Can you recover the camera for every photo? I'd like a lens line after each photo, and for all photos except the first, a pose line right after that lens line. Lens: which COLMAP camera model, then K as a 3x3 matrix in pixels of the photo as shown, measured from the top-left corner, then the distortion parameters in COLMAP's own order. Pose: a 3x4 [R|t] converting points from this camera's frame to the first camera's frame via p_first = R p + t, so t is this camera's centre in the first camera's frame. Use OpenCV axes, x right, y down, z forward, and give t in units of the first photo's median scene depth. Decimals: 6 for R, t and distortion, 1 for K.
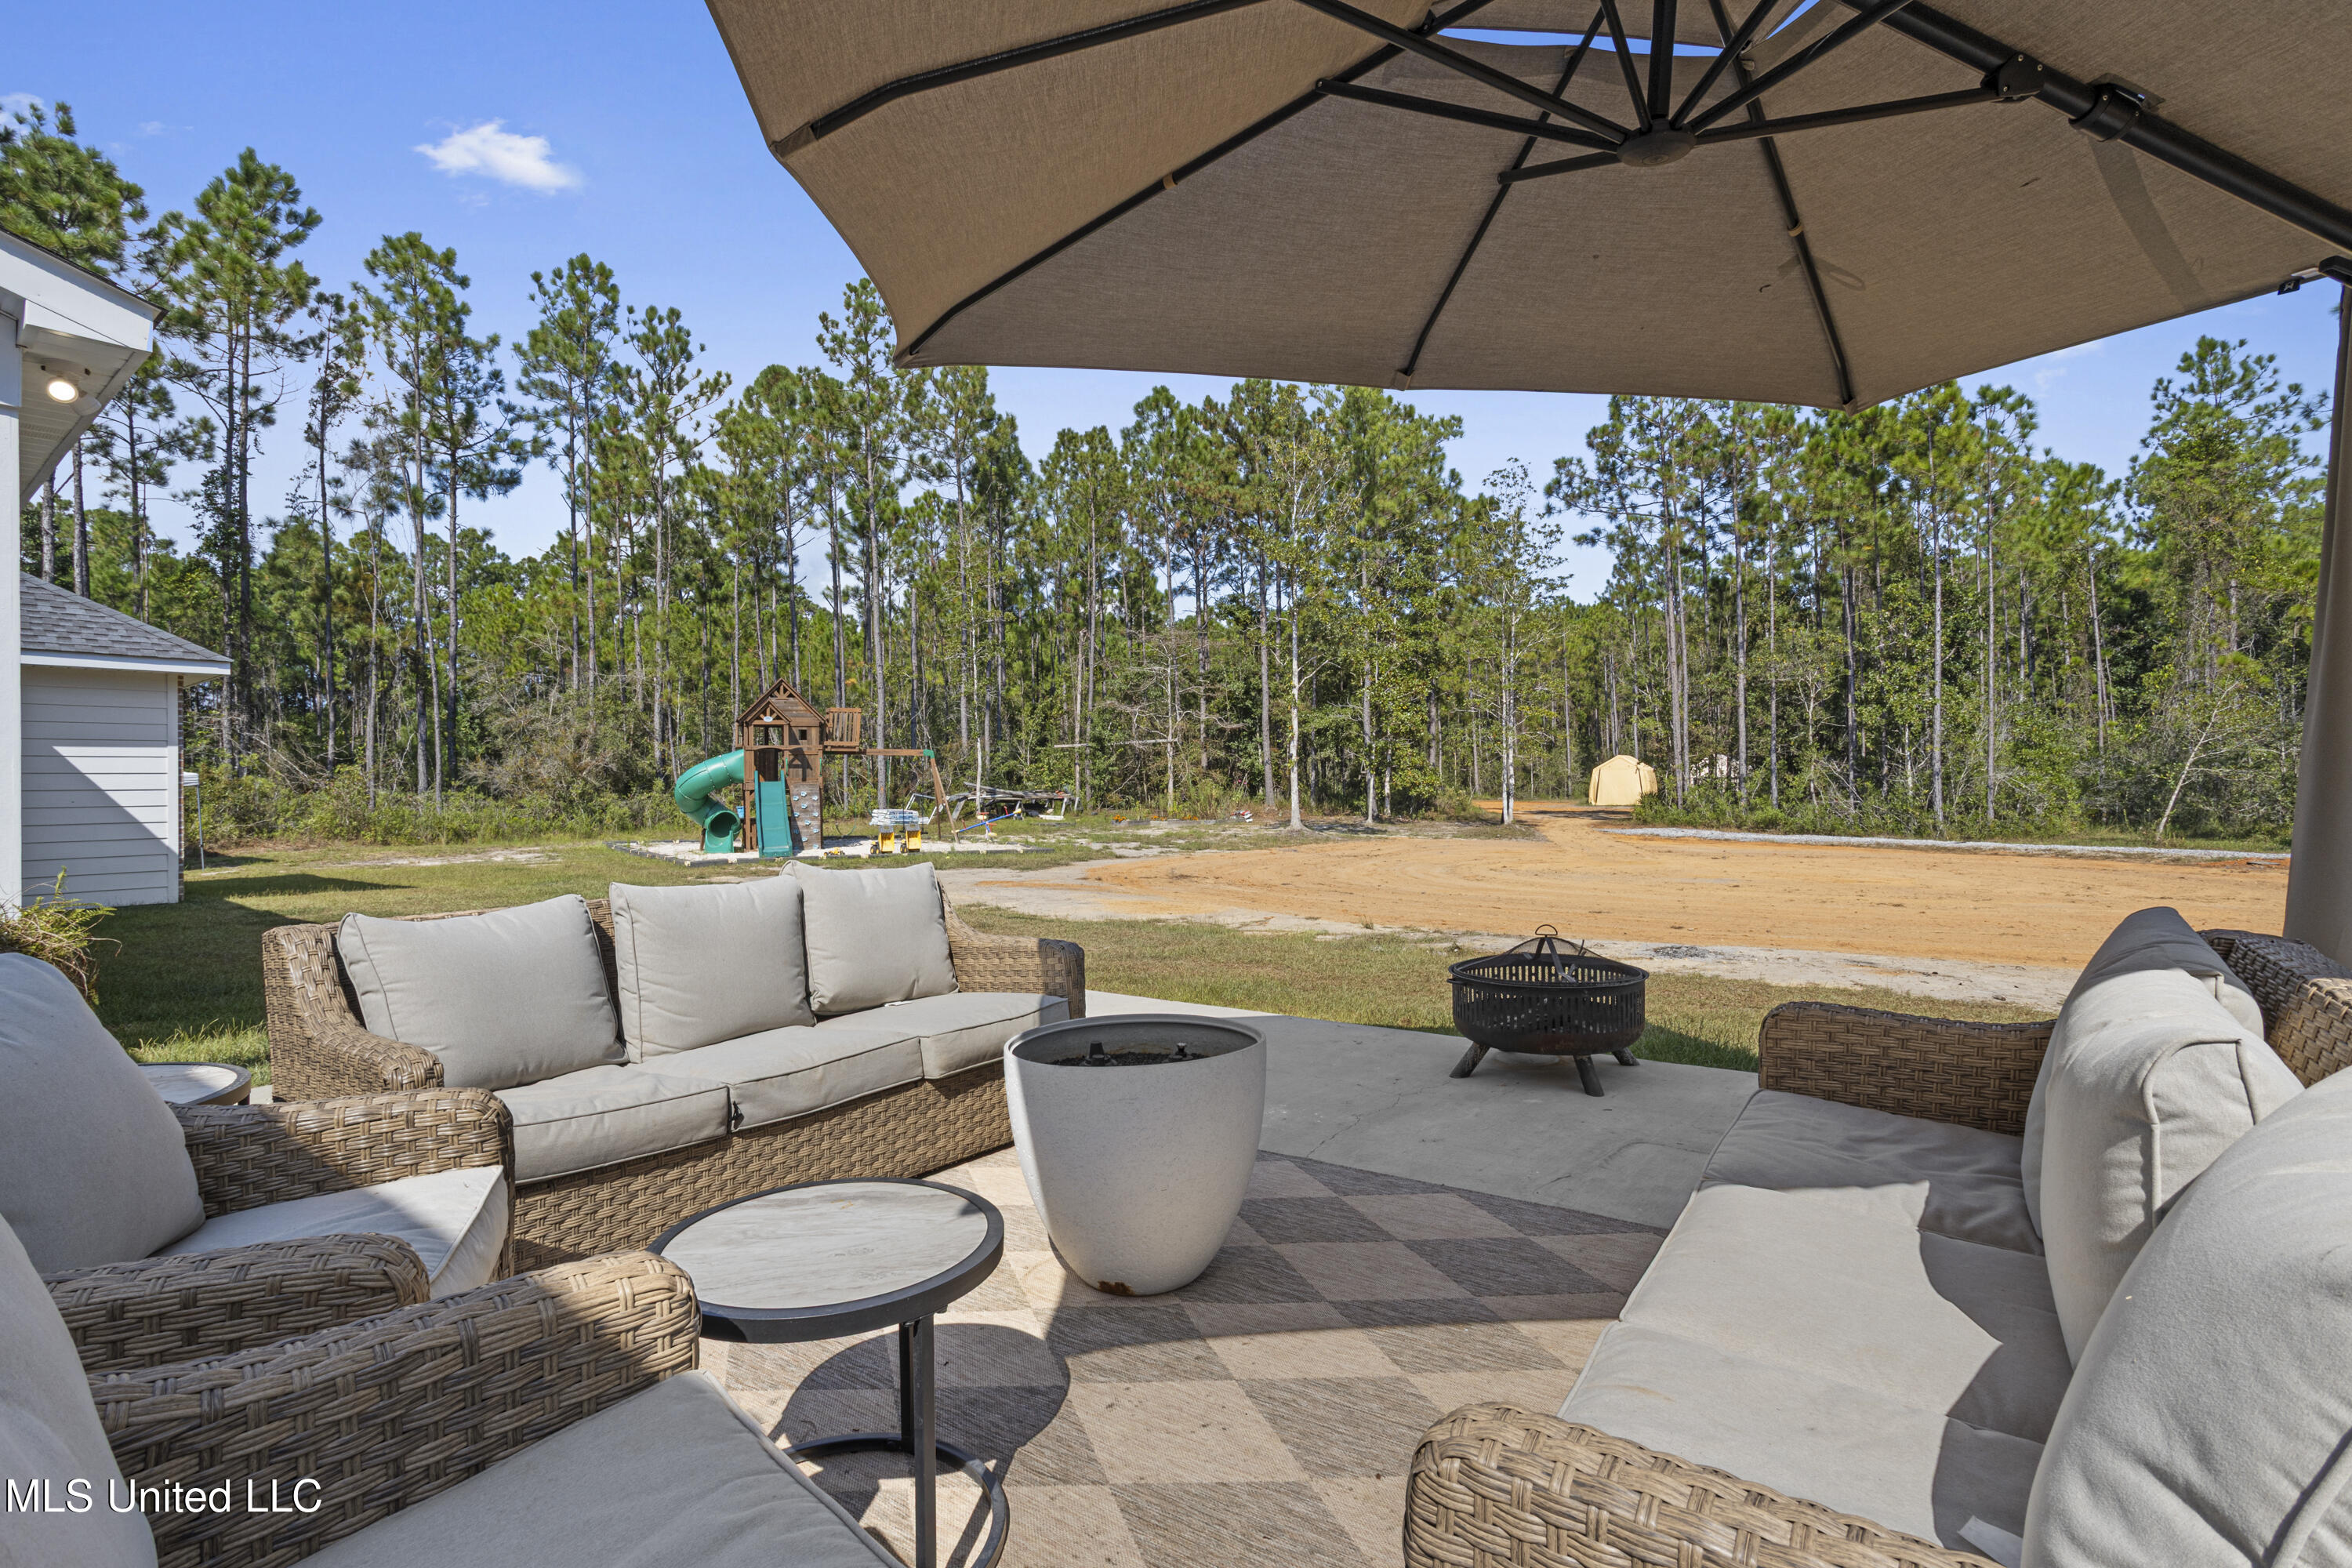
lens RADIAL K [[1153.2, 0, 1181.7], [0, 1153.2, 769.3], [0, 0, 1]] dist [-0.018487, 0.000780]
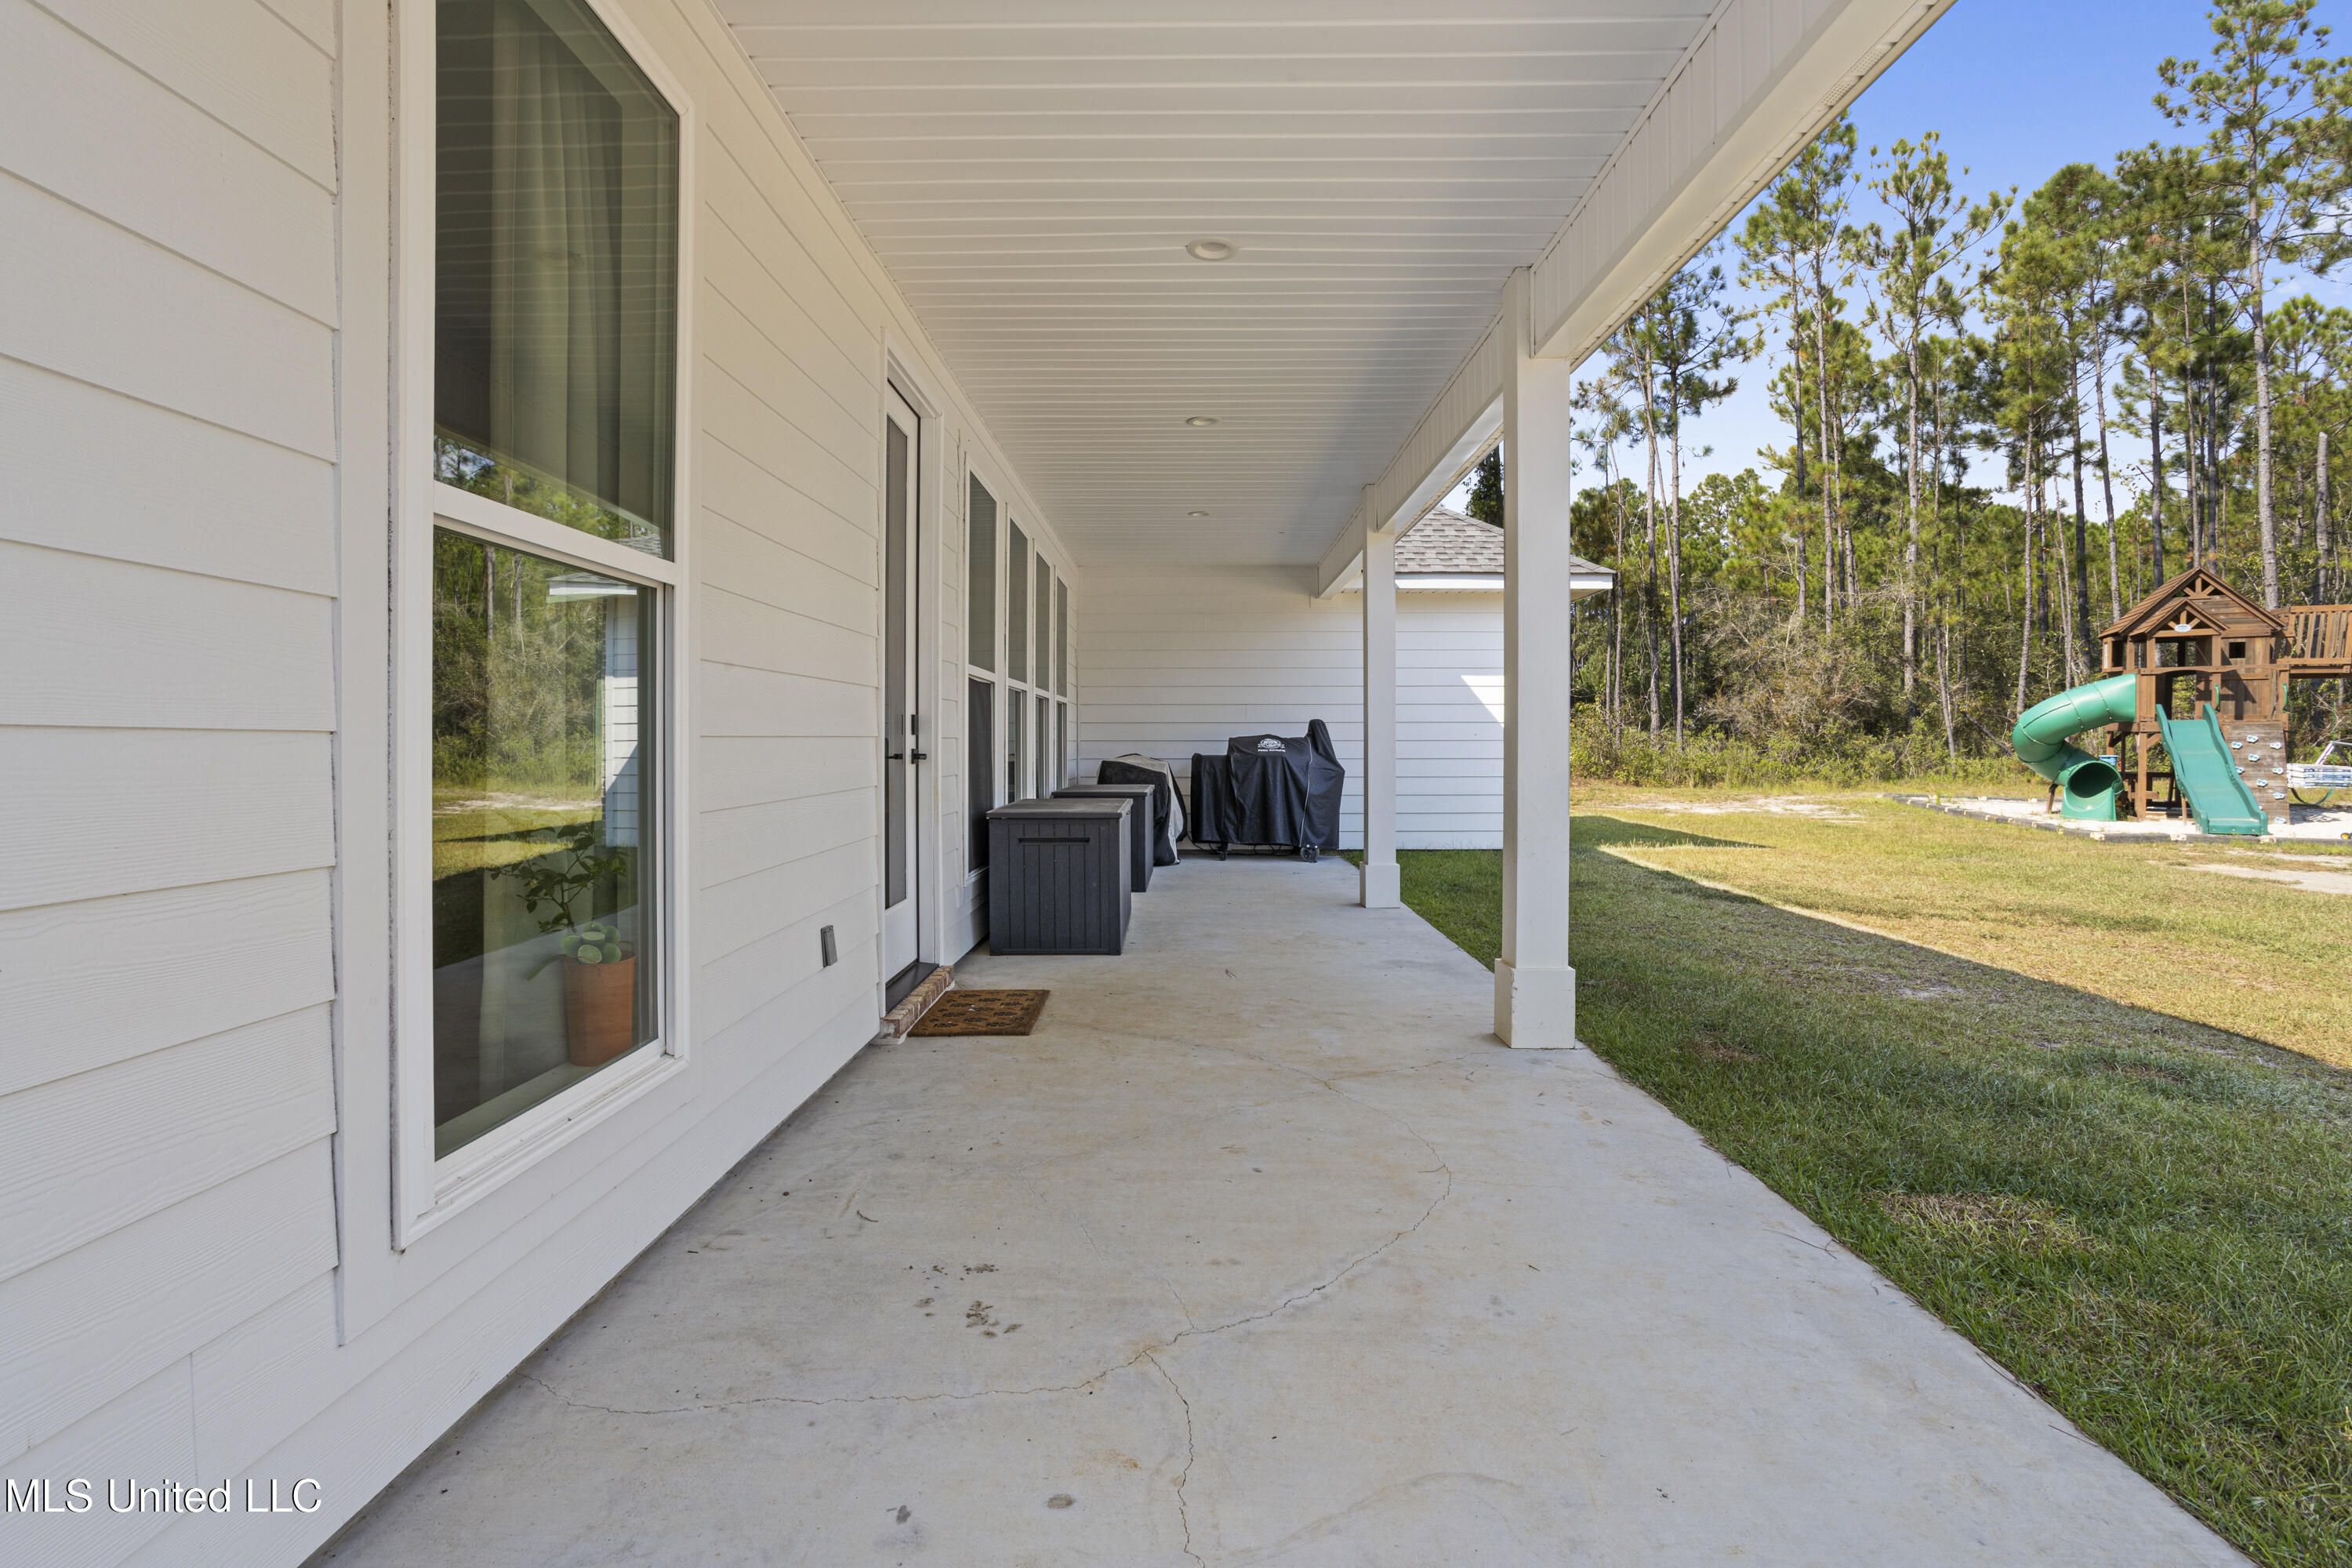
lens RADIAL K [[1153.2, 0, 1174.8], [0, 1153.2, 775.5], [0, 0, 1]] dist [-0.018487, 0.000780]
pose [[0.629843, 0.040045, -0.775689, -0.152705], [0.001801, 0.998592, 0.053015, 0.004901], [0.776720, -0.034789, 0.628884, 0.079400]]
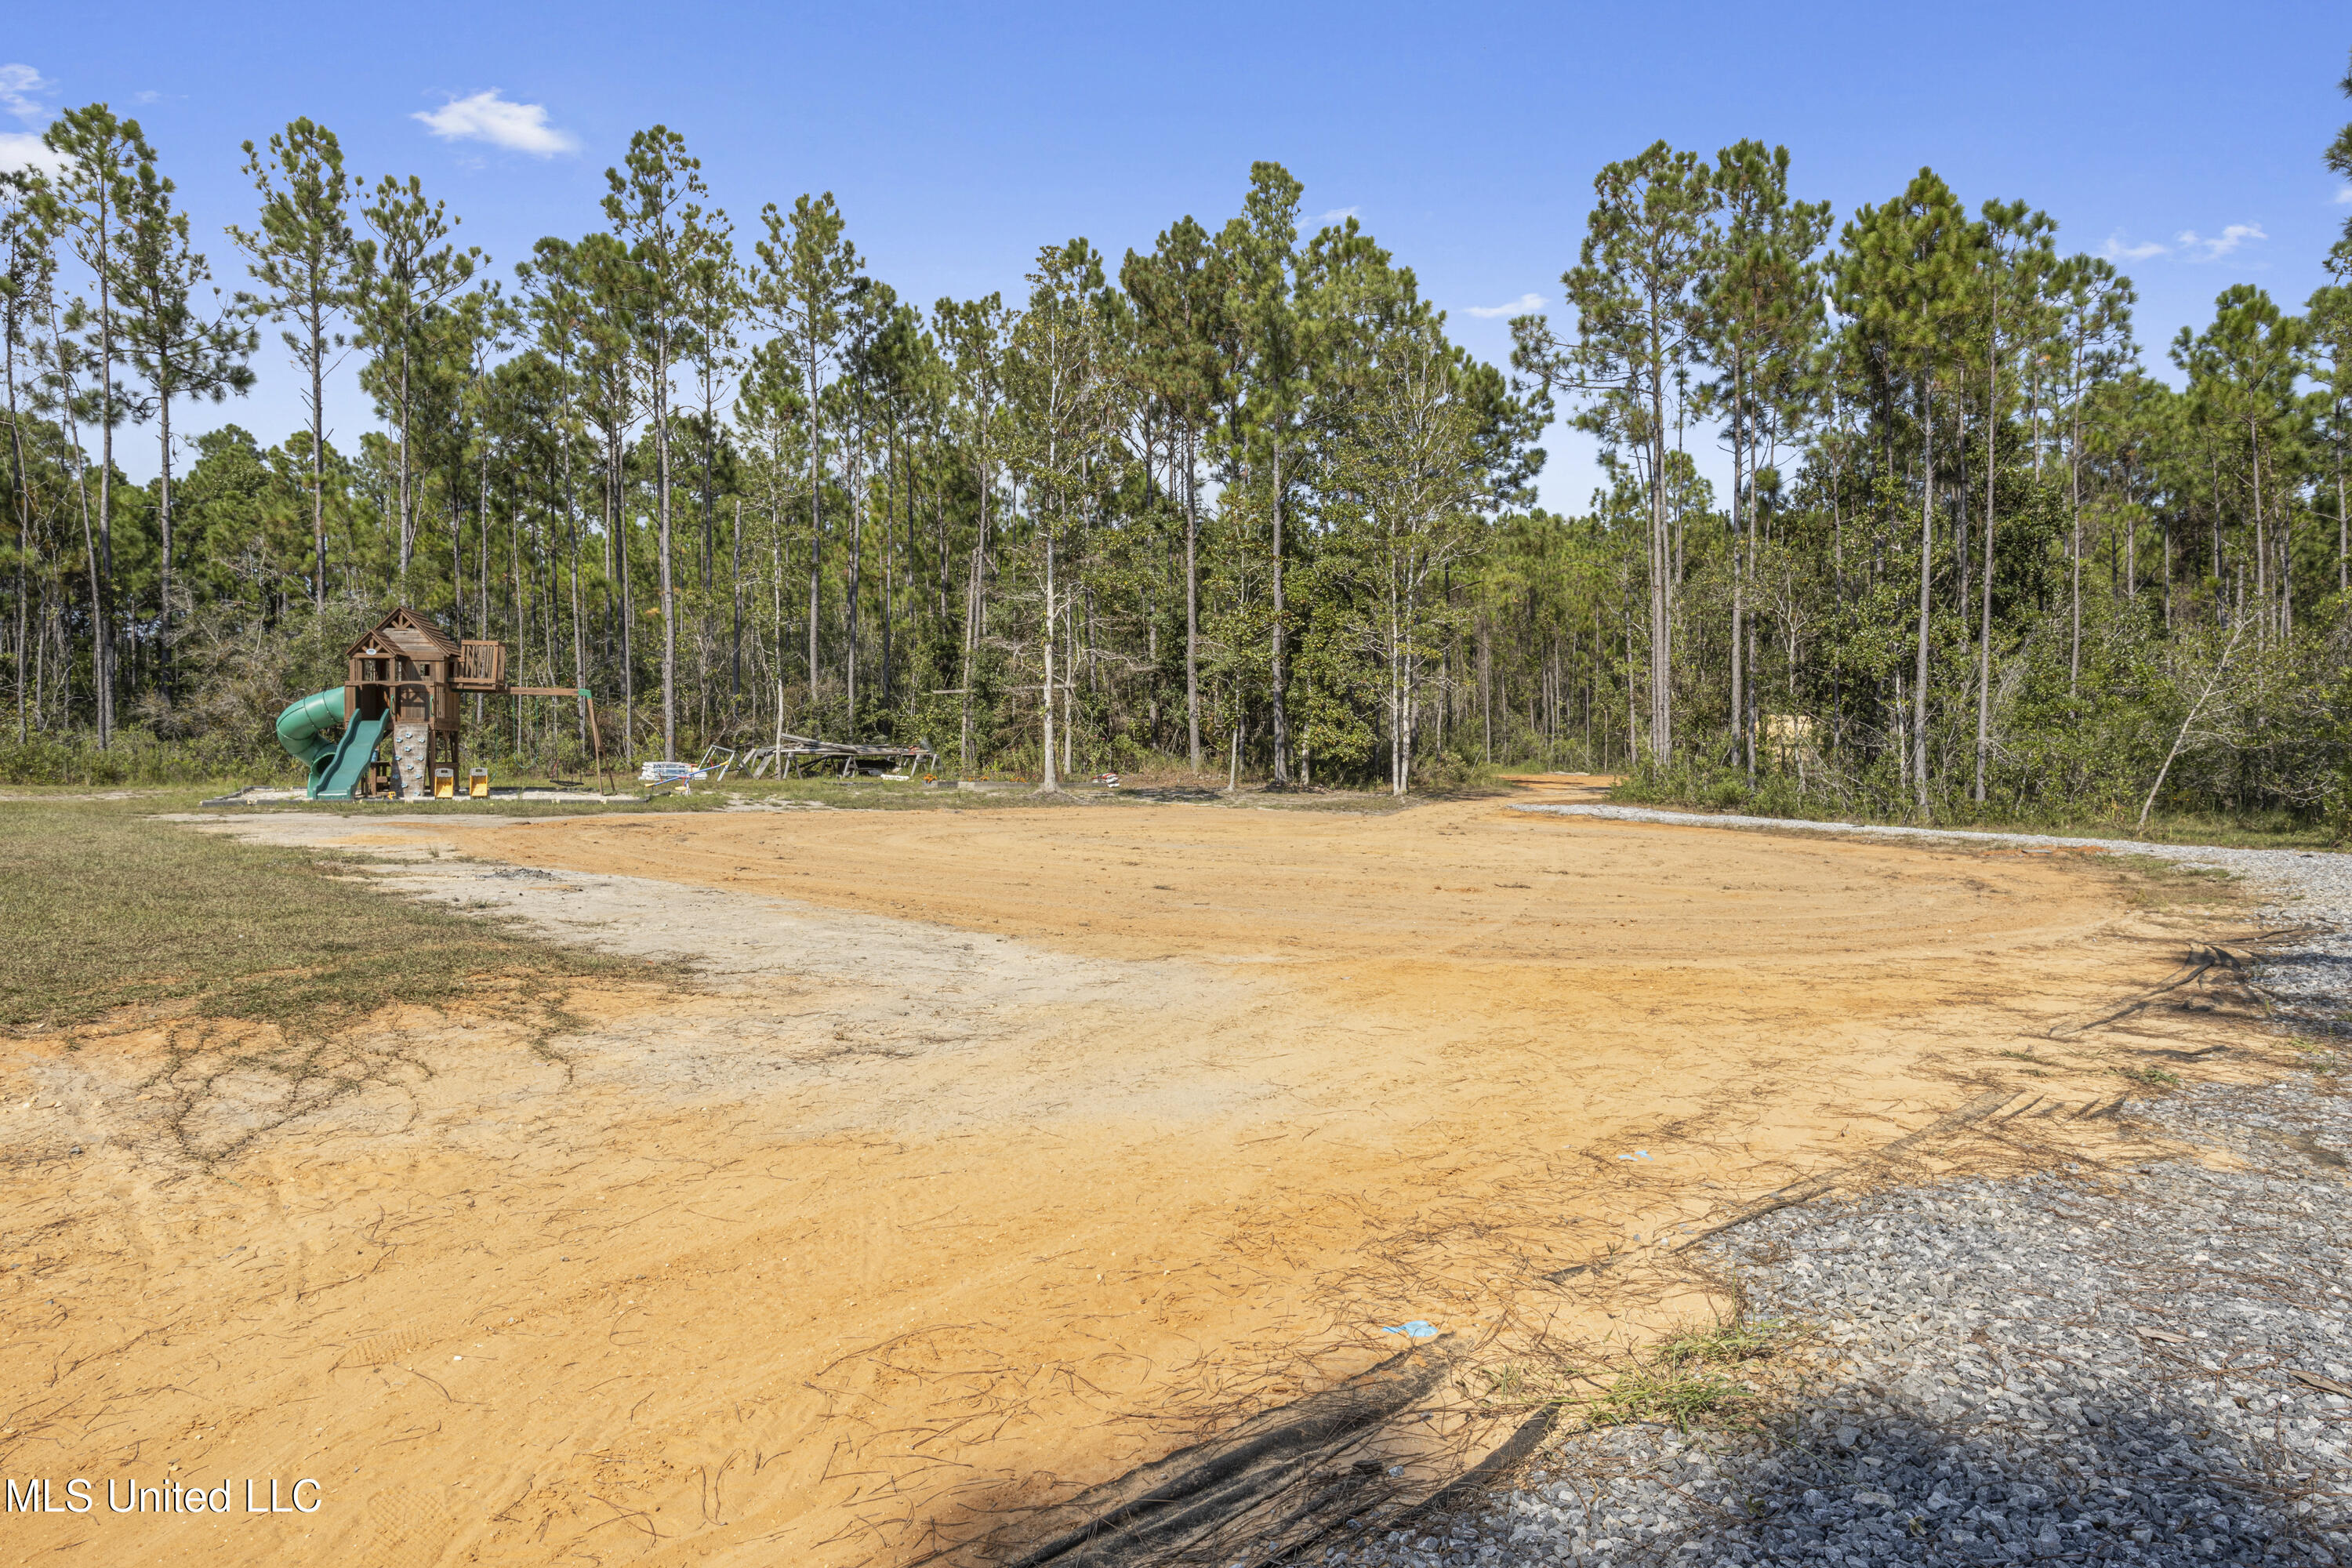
lens RADIAL K [[1529.1, 0, 1169.0], [0, 1529.1, 767.3], [0, 0, 1]] dist [0.020039, 0.003899]
pose [[0.985576, 0.018294, -0.168243, 0.330320], [-0.014337, 0.999592, 0.024709, 0.005997], [0.168626, -0.021940, 0.985436, -0.059252]]
